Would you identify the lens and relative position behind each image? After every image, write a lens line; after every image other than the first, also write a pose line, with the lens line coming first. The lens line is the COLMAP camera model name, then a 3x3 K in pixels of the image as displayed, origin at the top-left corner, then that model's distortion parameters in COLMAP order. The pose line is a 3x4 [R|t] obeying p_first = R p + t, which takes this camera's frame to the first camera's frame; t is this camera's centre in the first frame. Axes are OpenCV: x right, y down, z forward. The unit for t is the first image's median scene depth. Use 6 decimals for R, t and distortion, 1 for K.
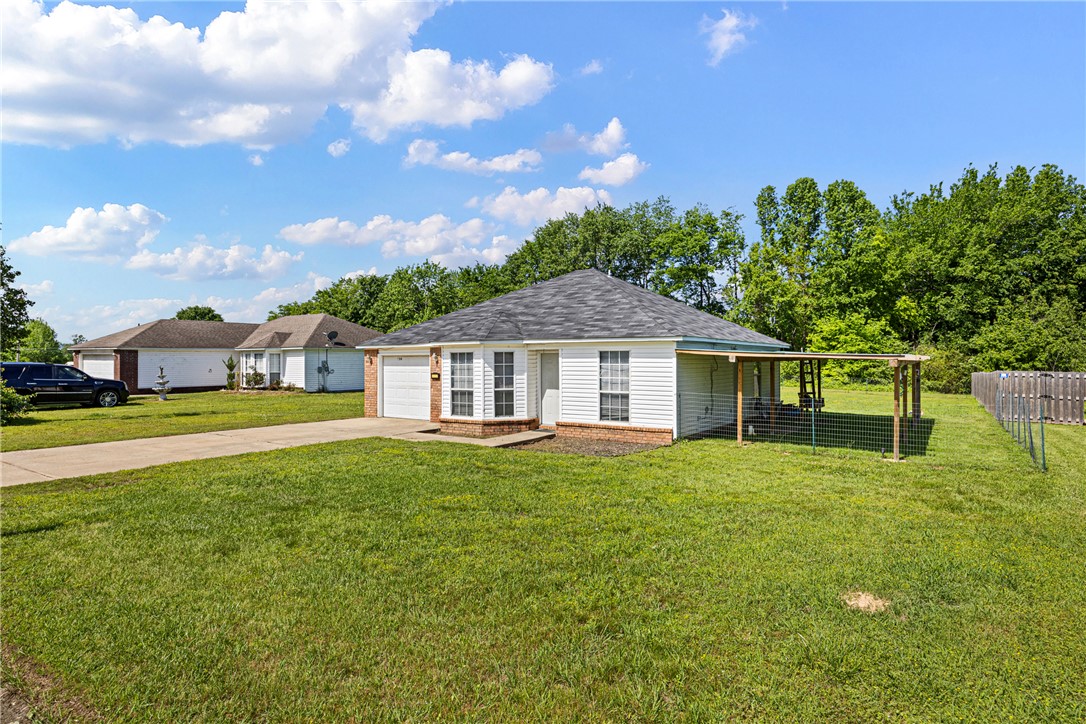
lens RADIAL K [[584.9, 0, 549.6], [0, 584.9, 365.2], [0, 0, 1]] dist [0.000981, 0.000013]
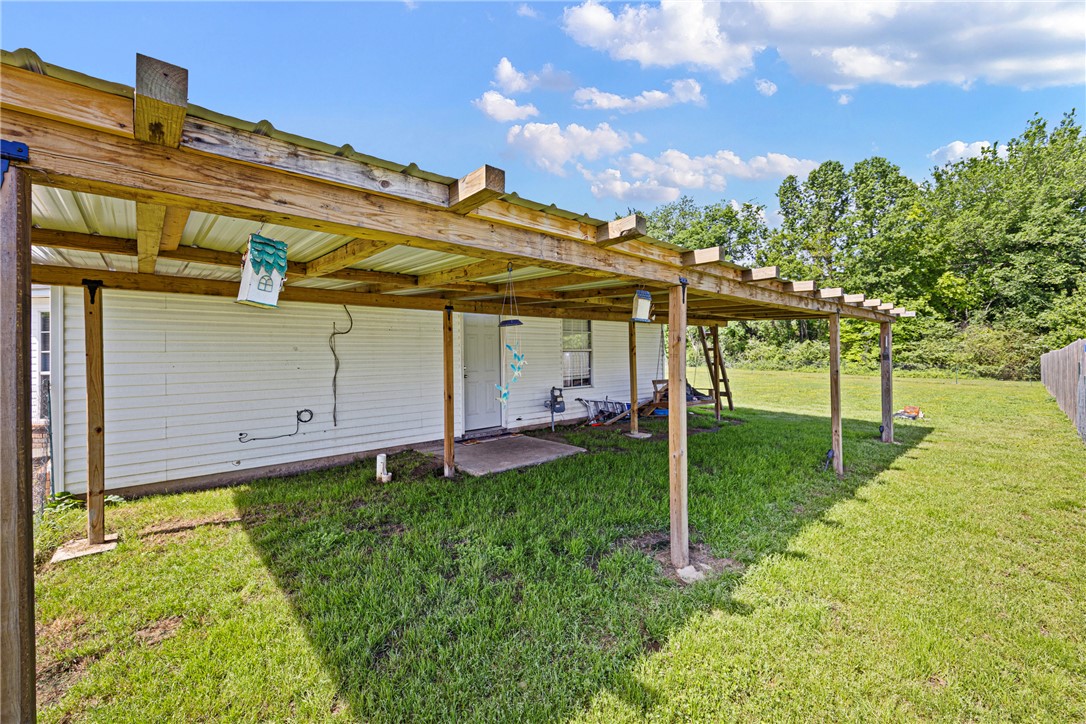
lens RADIAL K [[439.2, 0, 537.4], [0, 439.2, 354.1], [0, 0, 1]] dist [0.000959, -0.000276]
pose [[0.972365, -0.011329, -0.233191, 0.150351], [0.009712, 0.999920, -0.008083, 0.008065], [0.233264, 0.005595, 0.972397, 0.197821]]
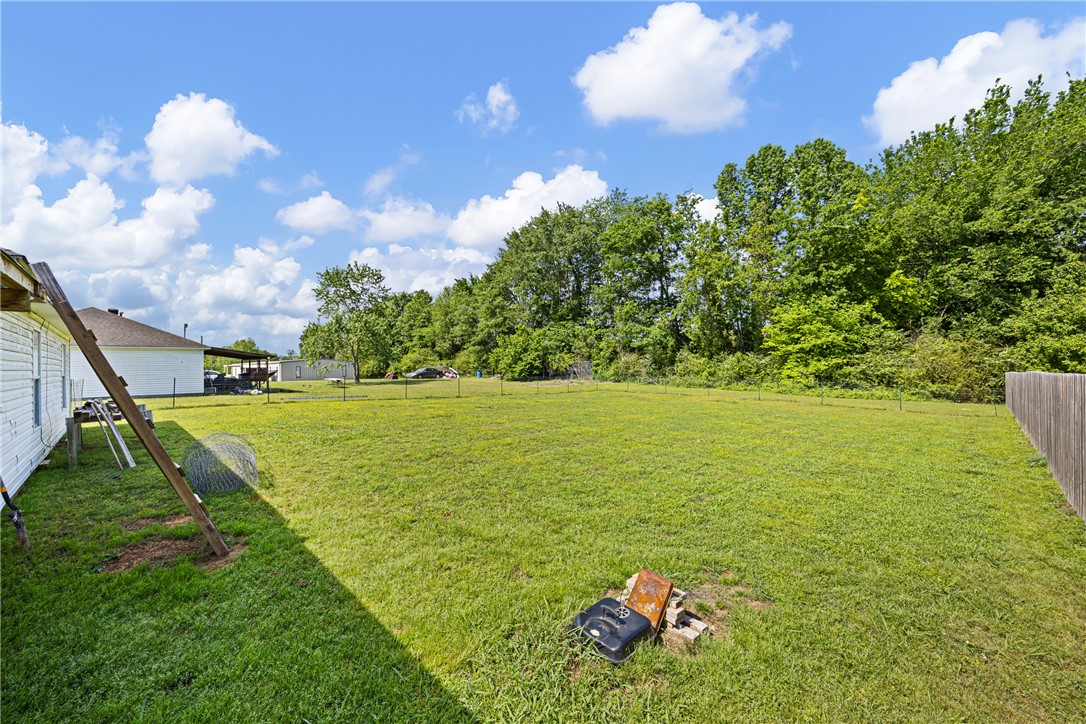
lens RADIAL K [[439.2, 0, 536.8], [0, 439.2, 362.9], [0, 0, 1]] dist [0.000959, -0.000276]
pose [[0.981337, -0.011253, -0.191968, 0.263519], [0.009359, 0.999898, -0.010767, 0.002267], [0.192070, 0.008770, 0.981342, 0.364331]]
